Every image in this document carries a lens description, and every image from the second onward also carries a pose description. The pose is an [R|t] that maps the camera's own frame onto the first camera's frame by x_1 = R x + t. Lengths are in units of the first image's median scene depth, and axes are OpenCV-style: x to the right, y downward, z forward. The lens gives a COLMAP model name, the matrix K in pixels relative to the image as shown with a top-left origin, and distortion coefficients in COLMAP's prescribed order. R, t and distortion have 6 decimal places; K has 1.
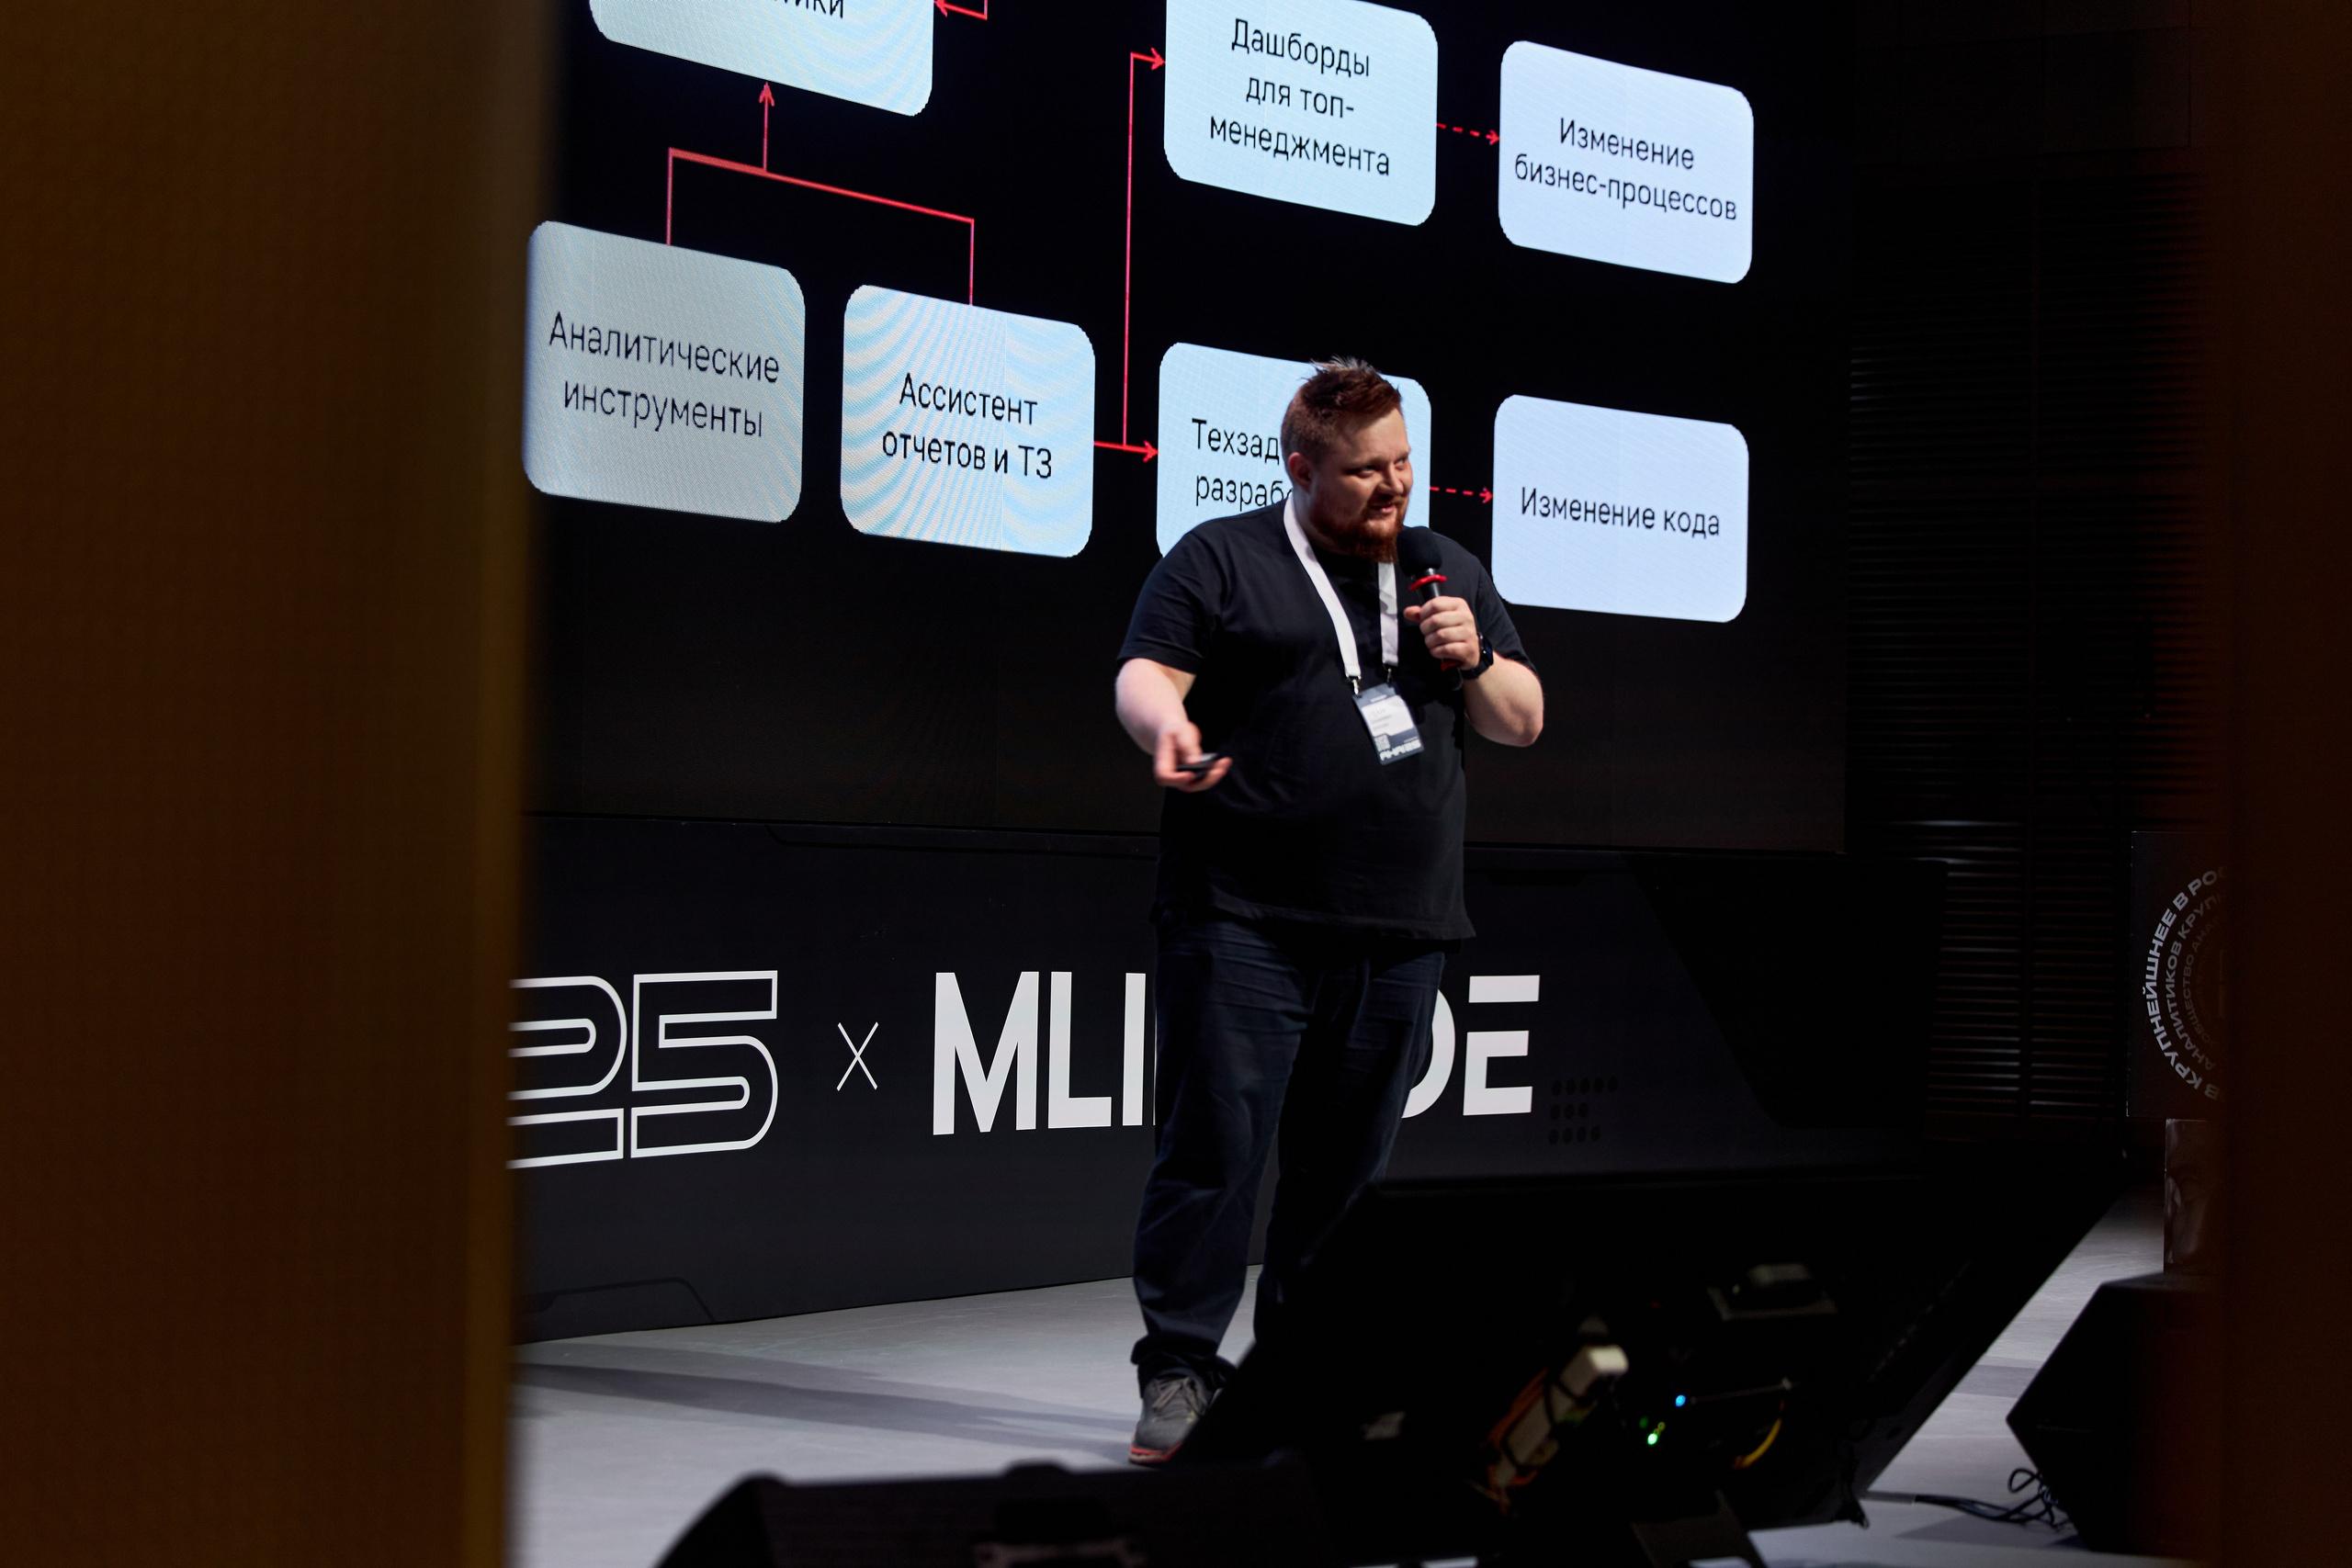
lens RADIAL K [[4539.2, 0, 1176.0], [0, 4539.2, 784.0], [0, 0, 1]] dist [-0.241405, 0.238302]
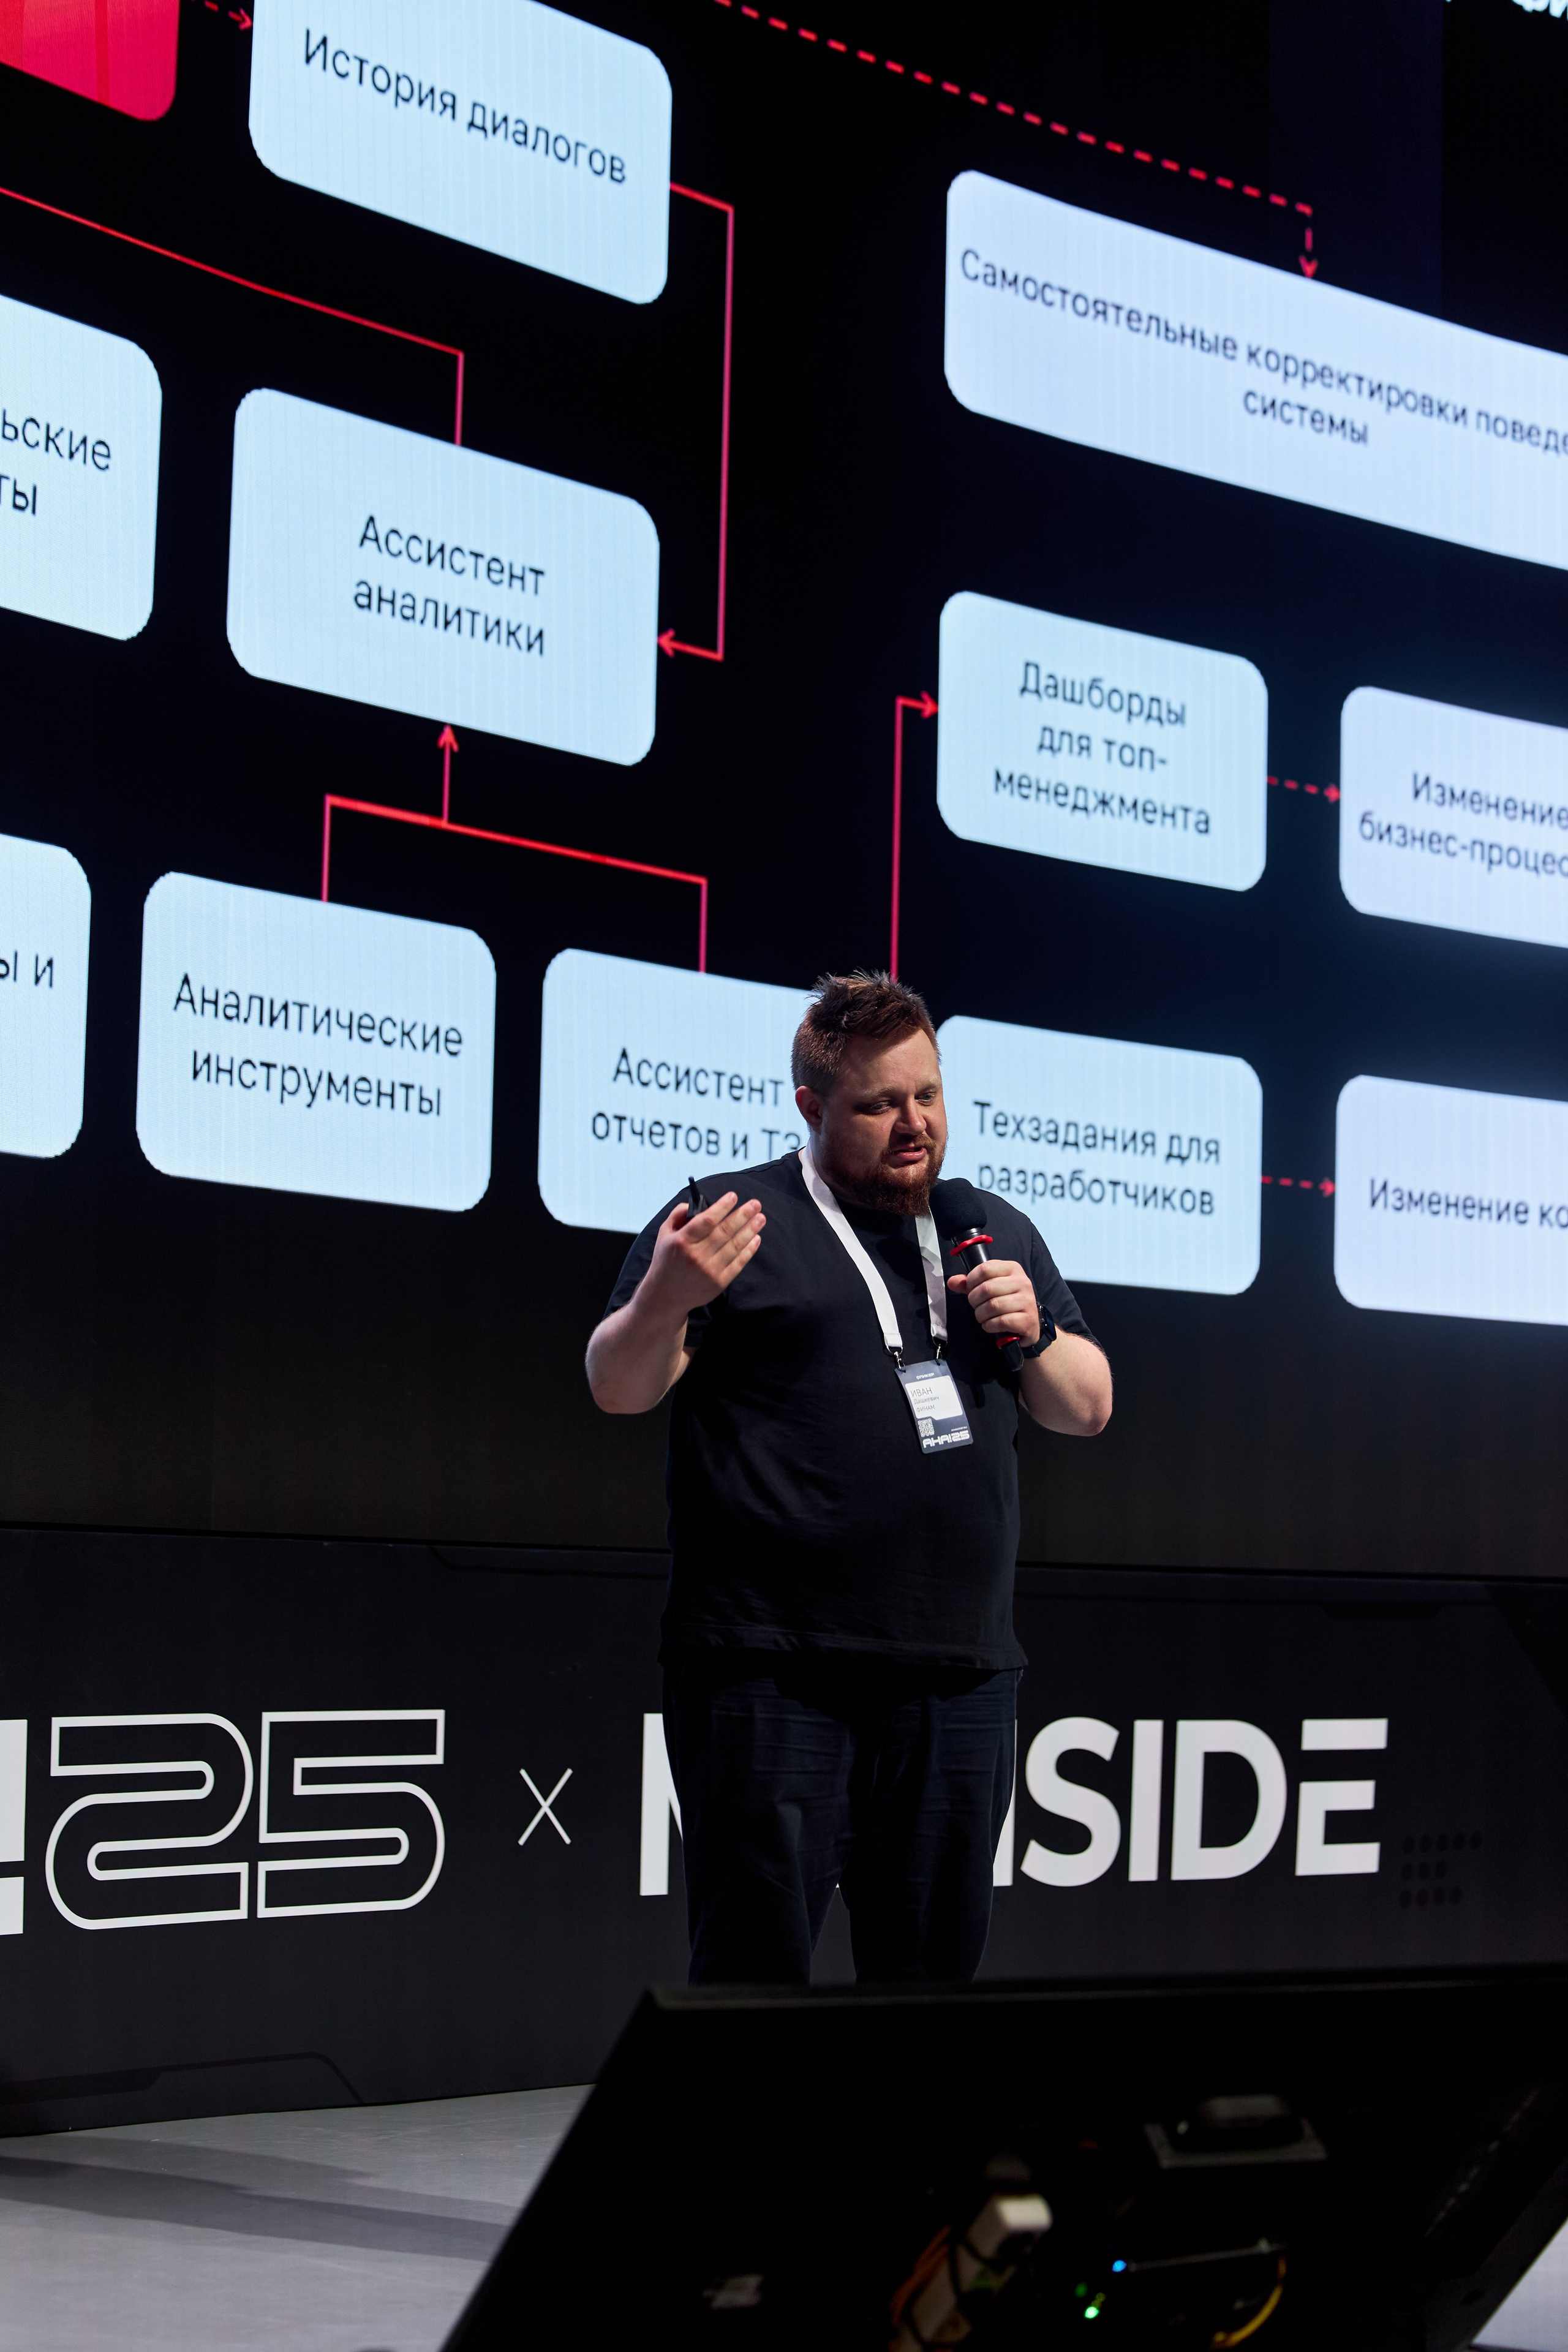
lens RADIAL K [[4539.6, 0, 782.8], [0, 4539.6, 1117.9], [0, 0, 1]] dist [-0.241405, 0.238302]
pose [[0.993238, -0.007581, -0.115851, 0.076600], [-0.002733, 0.996062, -0.088618, 0.003377], [0.116066, 0.088335, 0.989306, 0.107637]]
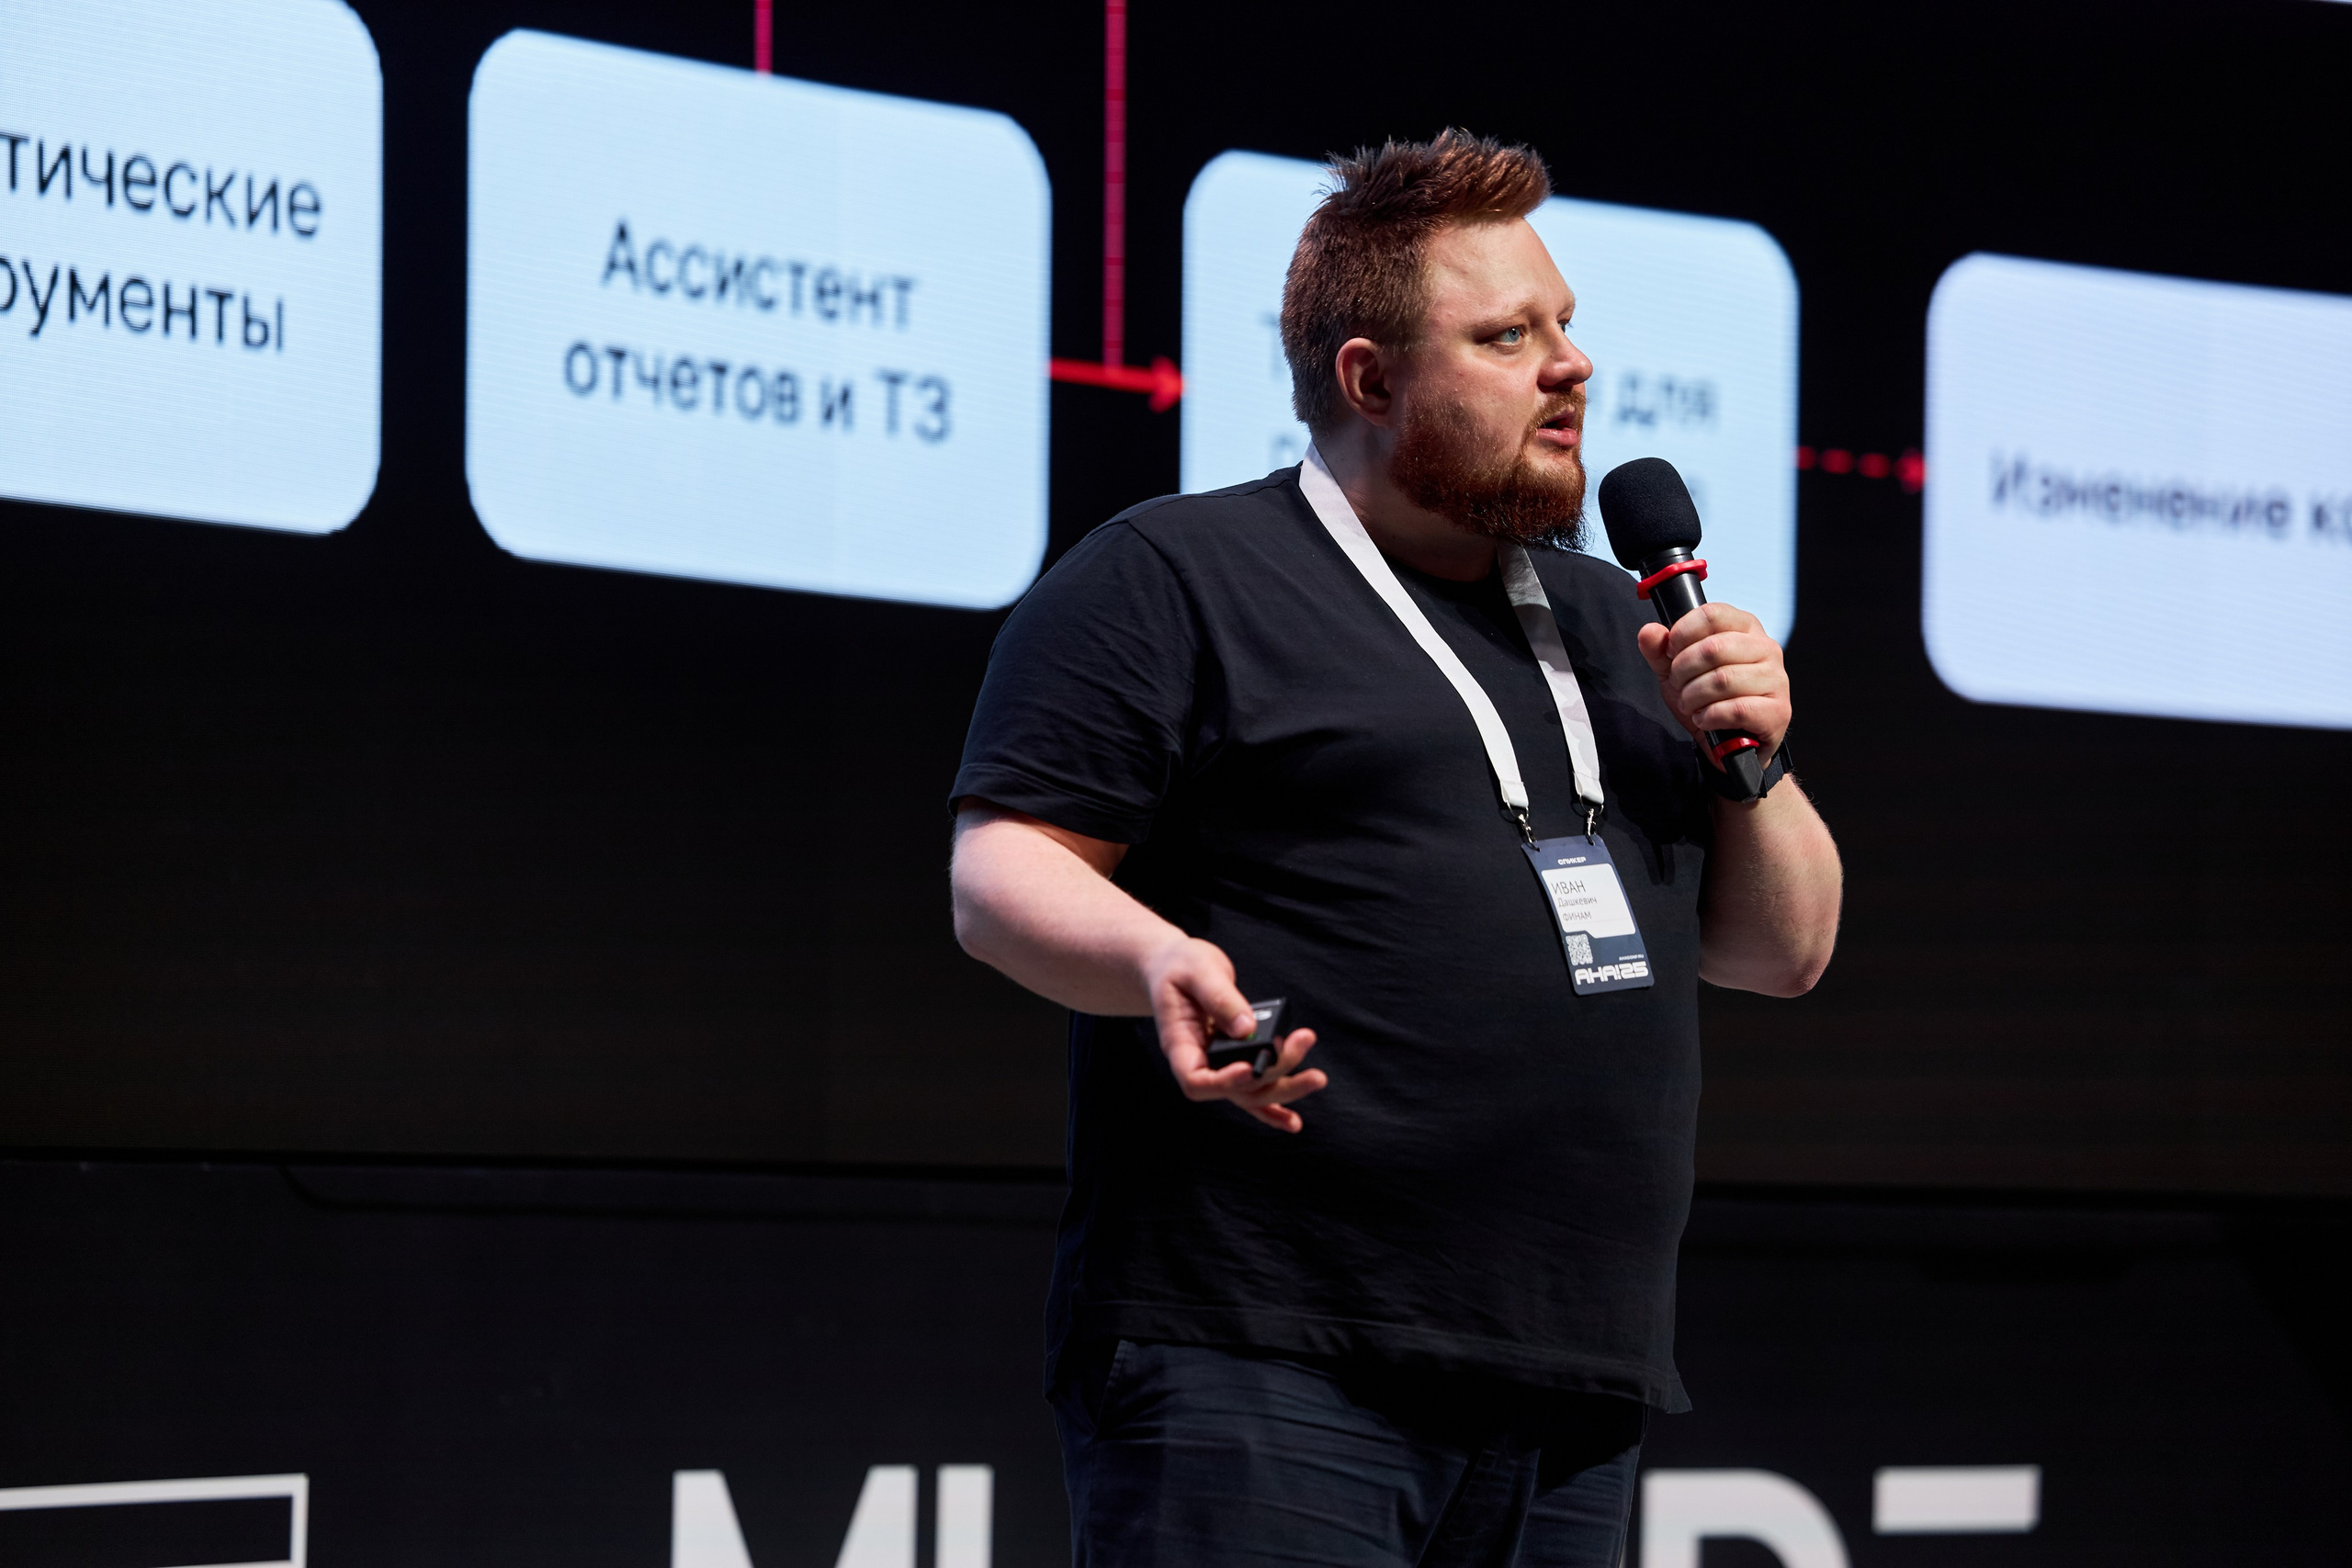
lens RADIAL K [[8690.8, 0, 1251.7], [0, 8690.8, 784.4], [0, 0, 1]] dist [0.339317, 7.683619]
pose [[0.998483, -0.011693, -0.053812, 0.055907], [0.009791, 0.999323, -0.035462, 0.002274], [0.054190, 0.034882, 0.997921, 0.083972]]
